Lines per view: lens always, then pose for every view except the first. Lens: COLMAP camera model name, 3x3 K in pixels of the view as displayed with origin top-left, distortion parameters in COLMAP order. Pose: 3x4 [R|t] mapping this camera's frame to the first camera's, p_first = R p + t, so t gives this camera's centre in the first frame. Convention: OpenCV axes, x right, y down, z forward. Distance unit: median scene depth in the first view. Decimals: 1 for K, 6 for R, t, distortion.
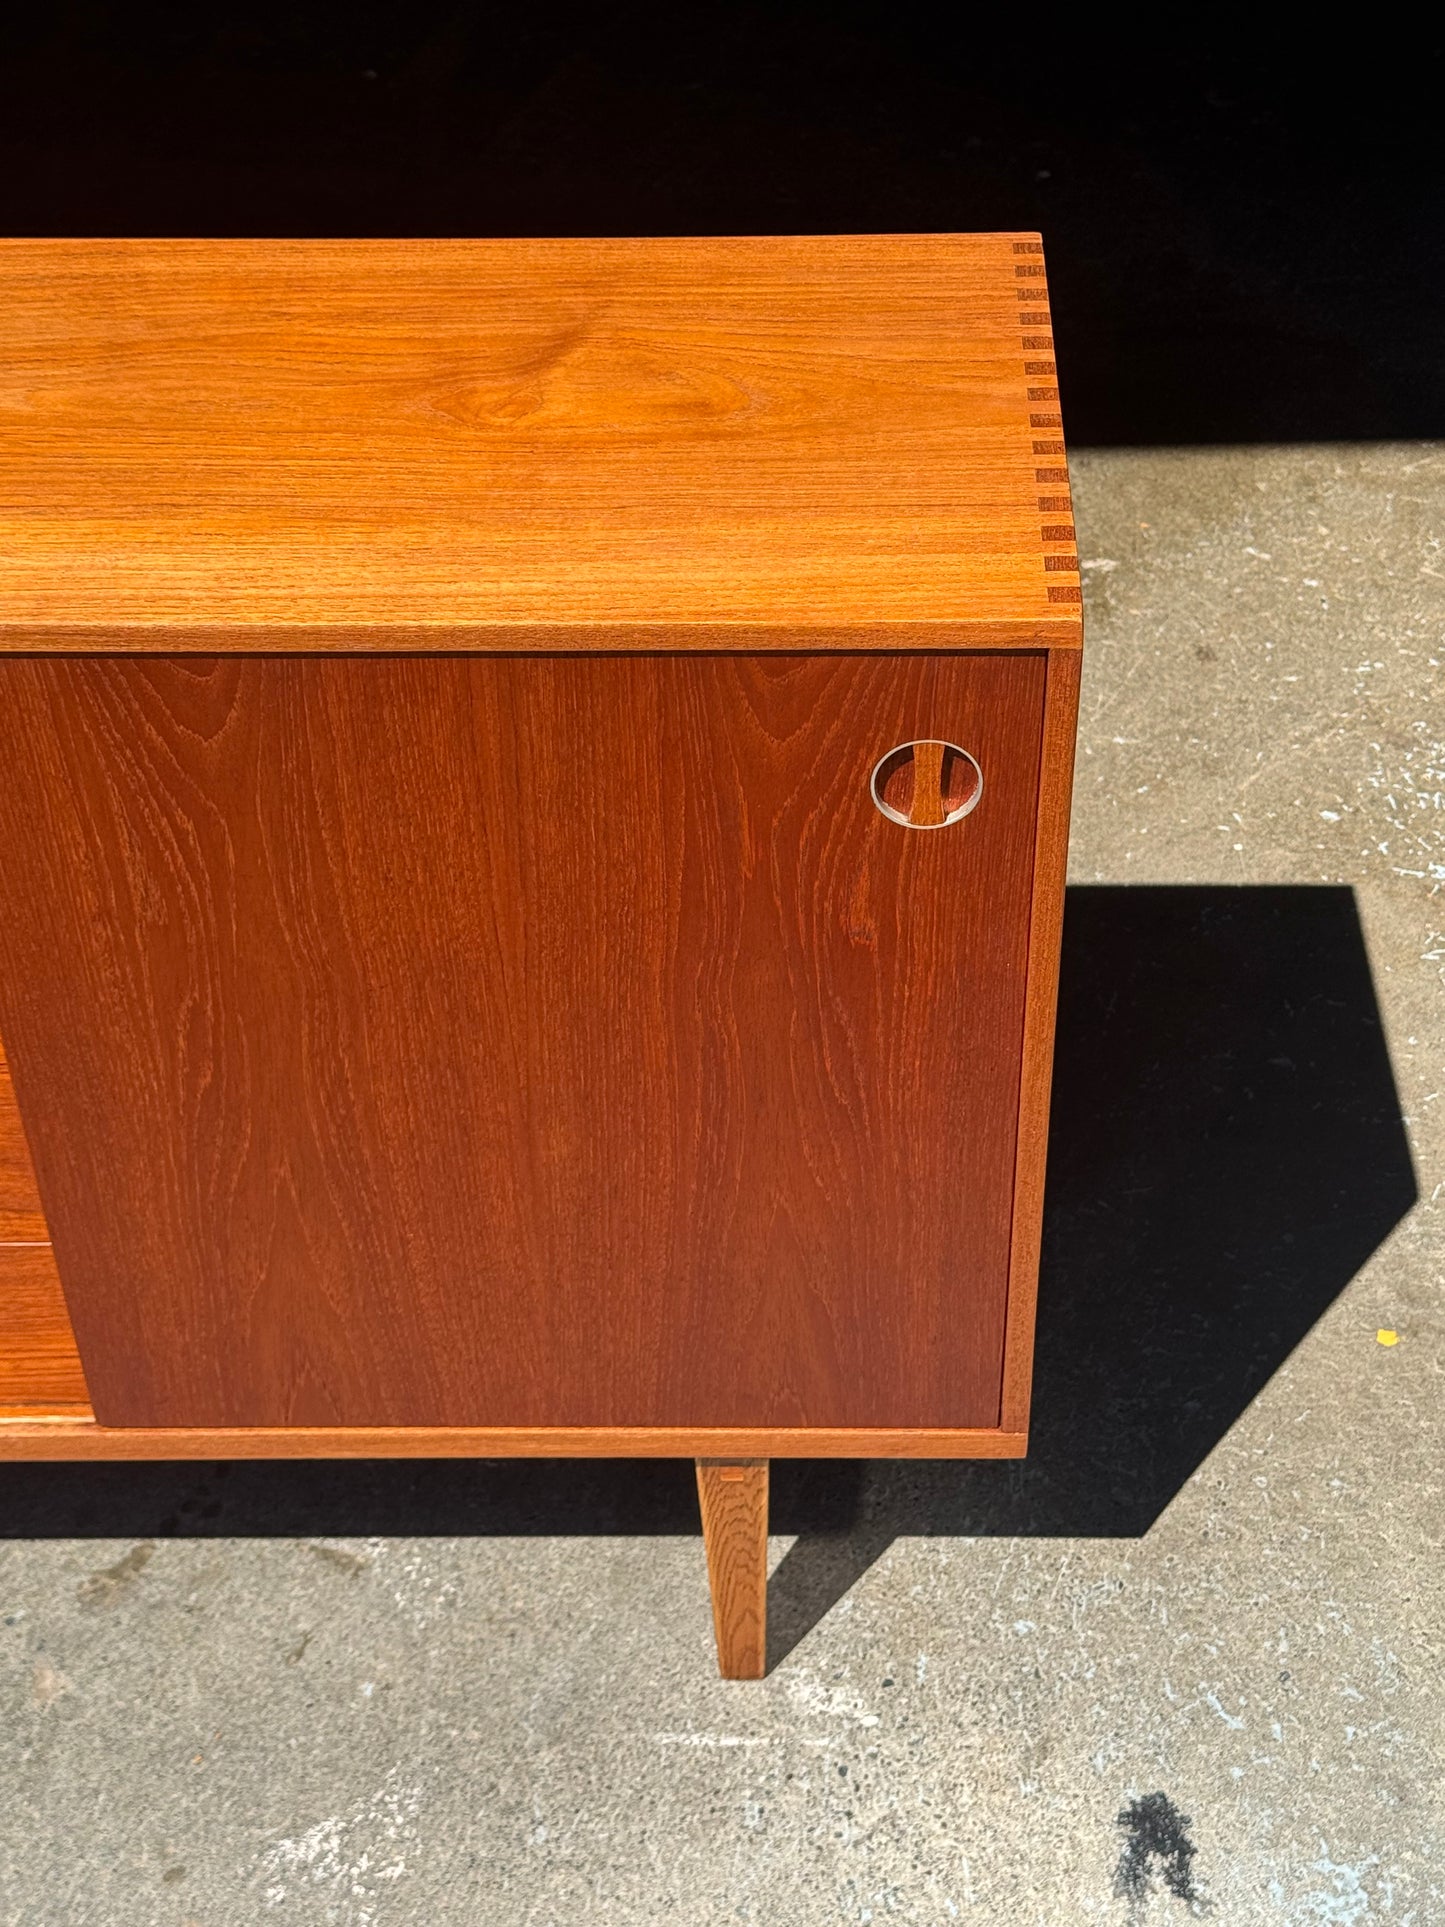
lens RADIAL K [[2915.8, 0, 732.4], [0, 2915.8, 970.8], [0, 0, 1]] dist [0.138496, 0.000000]
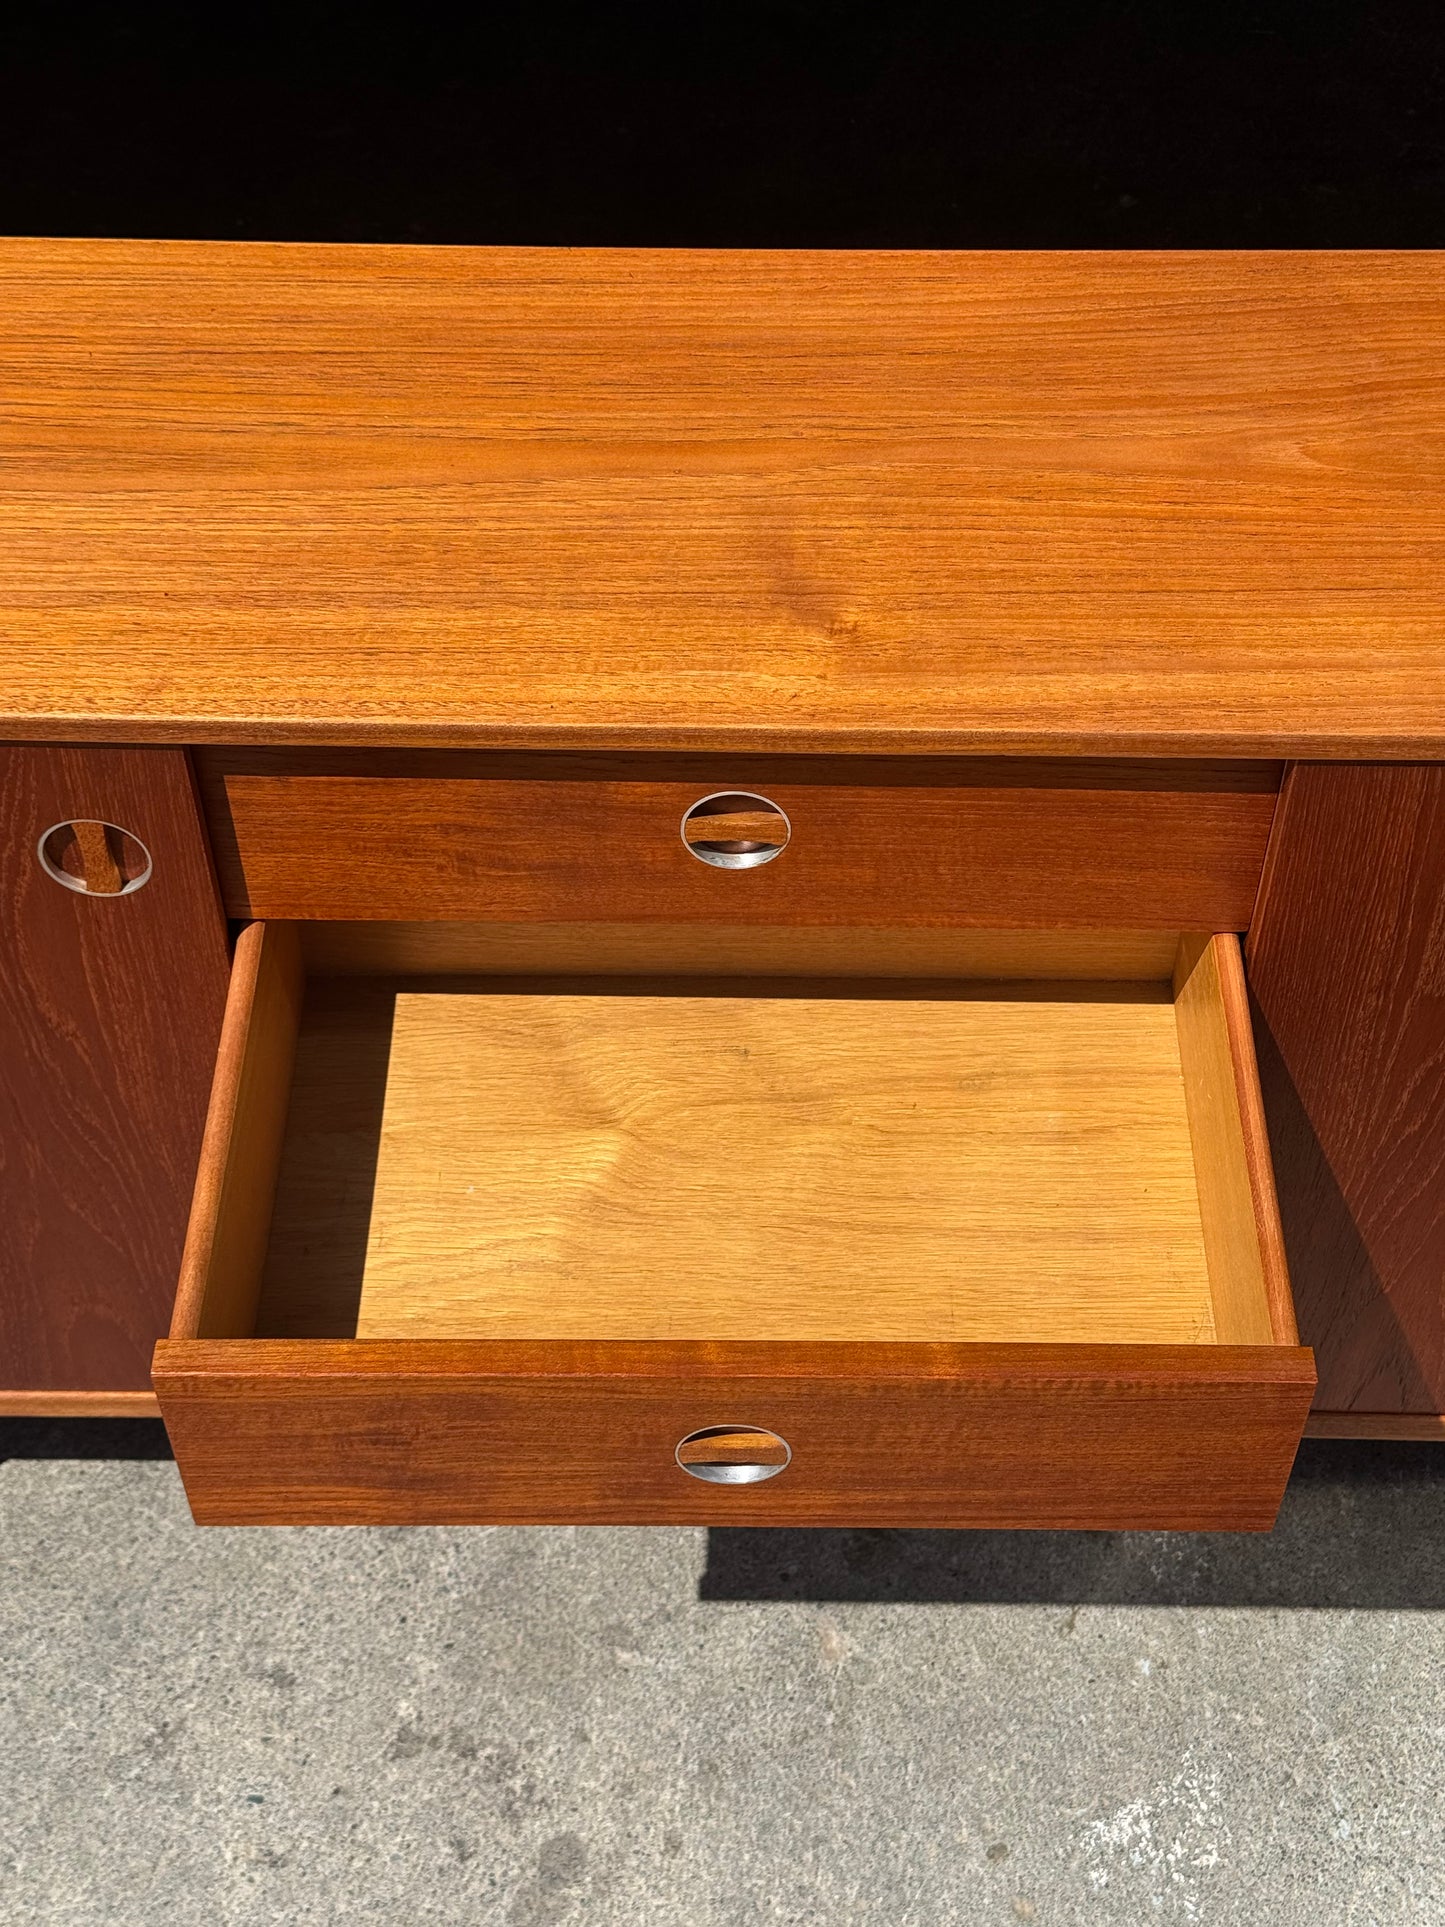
lens RADIAL K [[2653.0, 0, 727.5], [0, 2653.0, 955.4], [0, 0, 1]] dist [0.155961, 0.000000]
pose [[0.999887, 0.013132, 0.007271, -0.403842], [-0.013966, 0.991416, 0.129994, -0.131998], [-0.005502, -0.130081, 0.991488, 0.088717]]
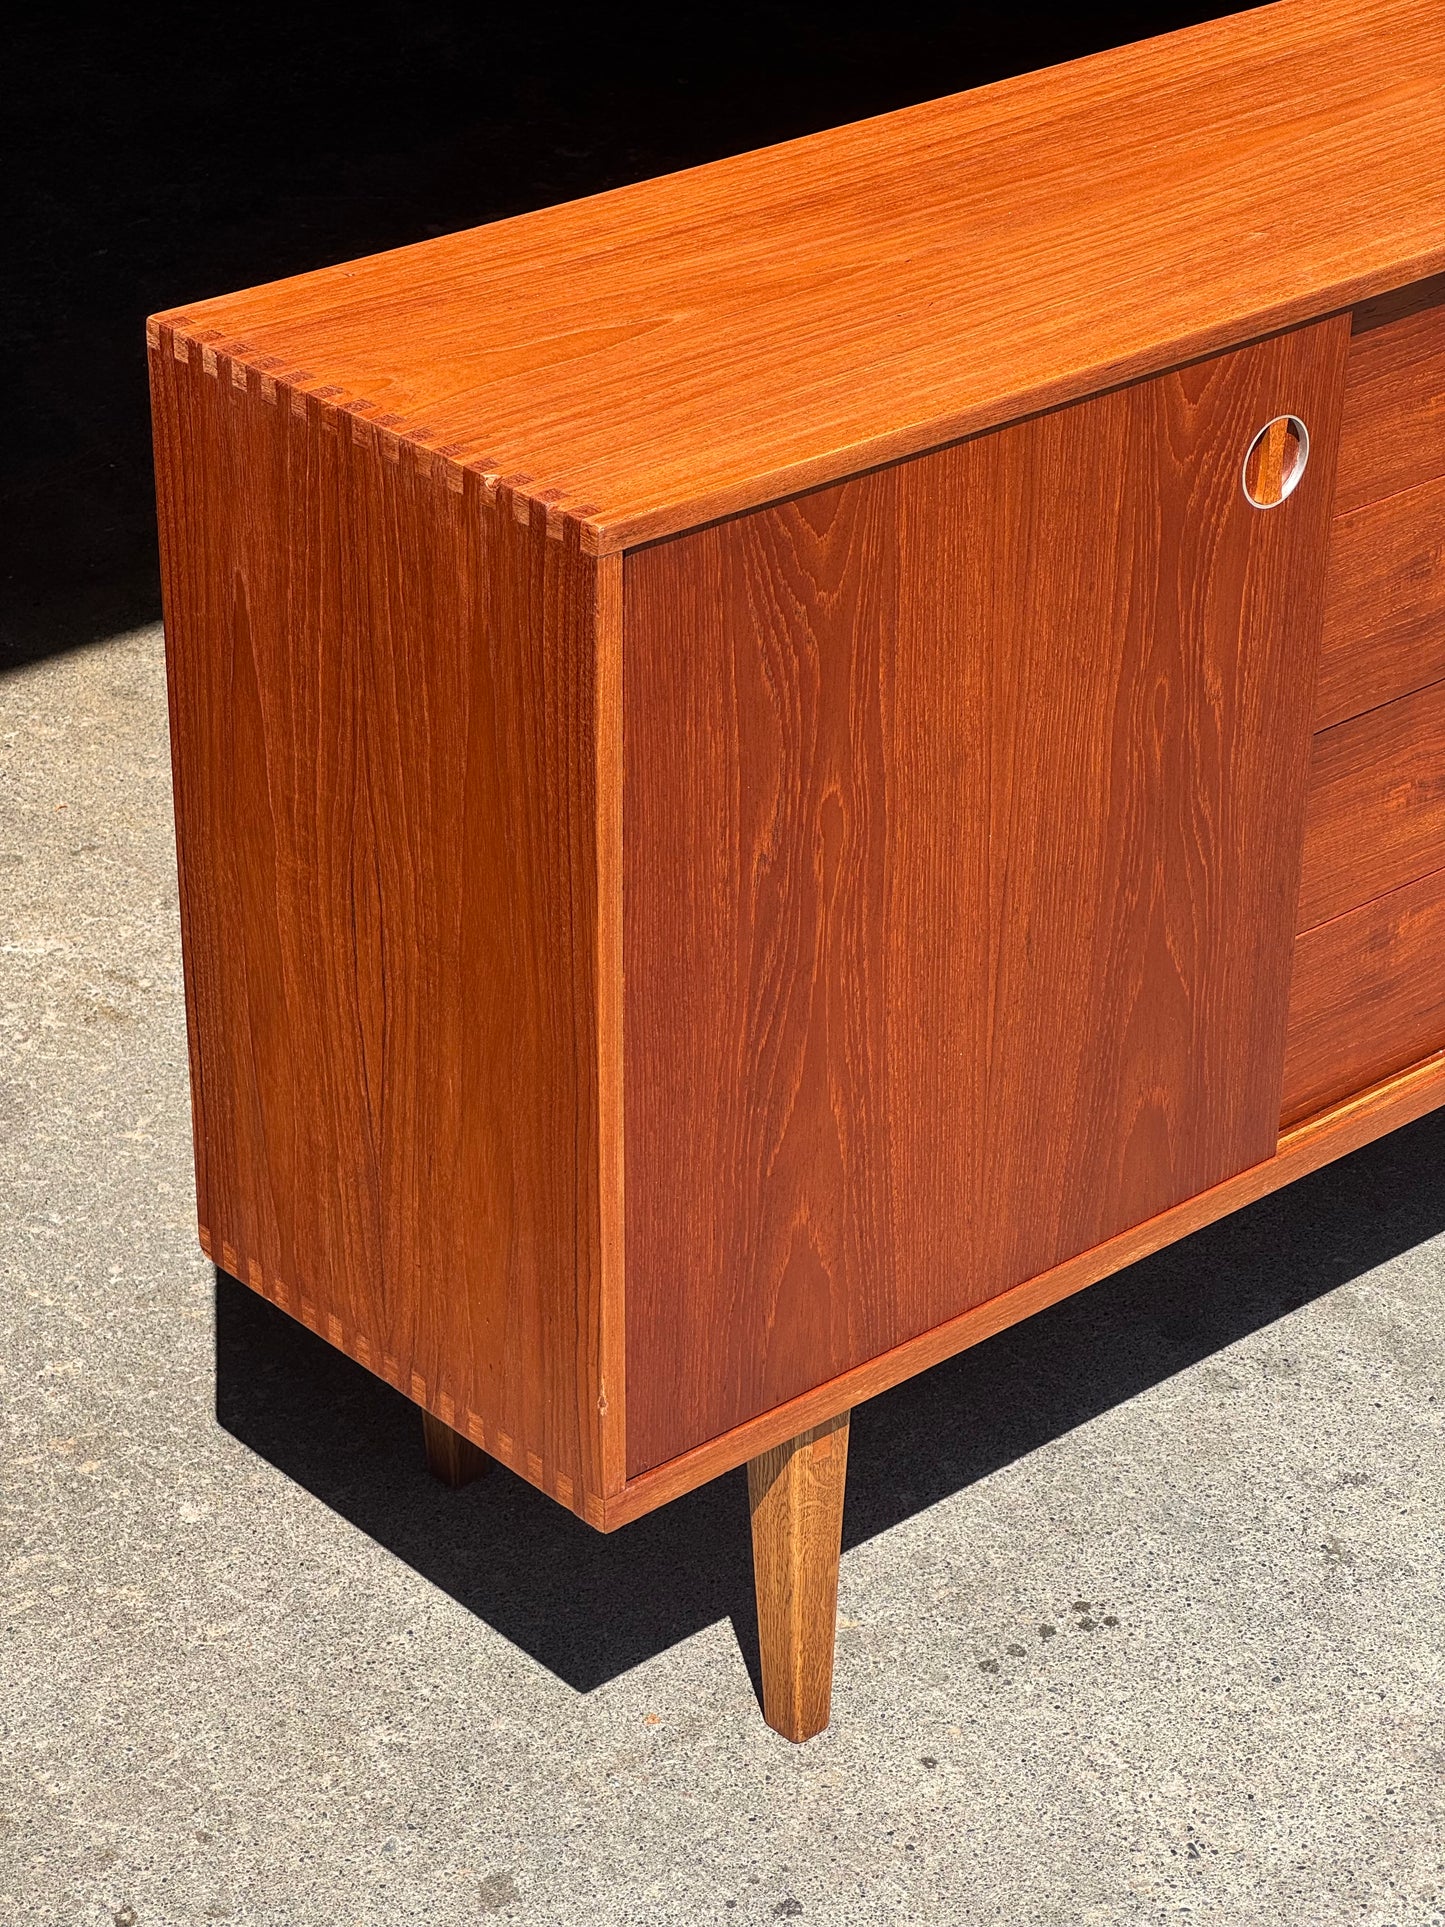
lens RADIAL K [[4324.7, 0, 759.8], [0, 4324.7, 937.8], [0, 0, 1]] dist [0.133926, 0.000000]
pose [[0.730253, -0.301299, 0.613148, -1.680898], [0.423109, 0.904114, -0.059639, 0.107701], [-0.536386, 0.302980, 0.787714, -0.142146]]
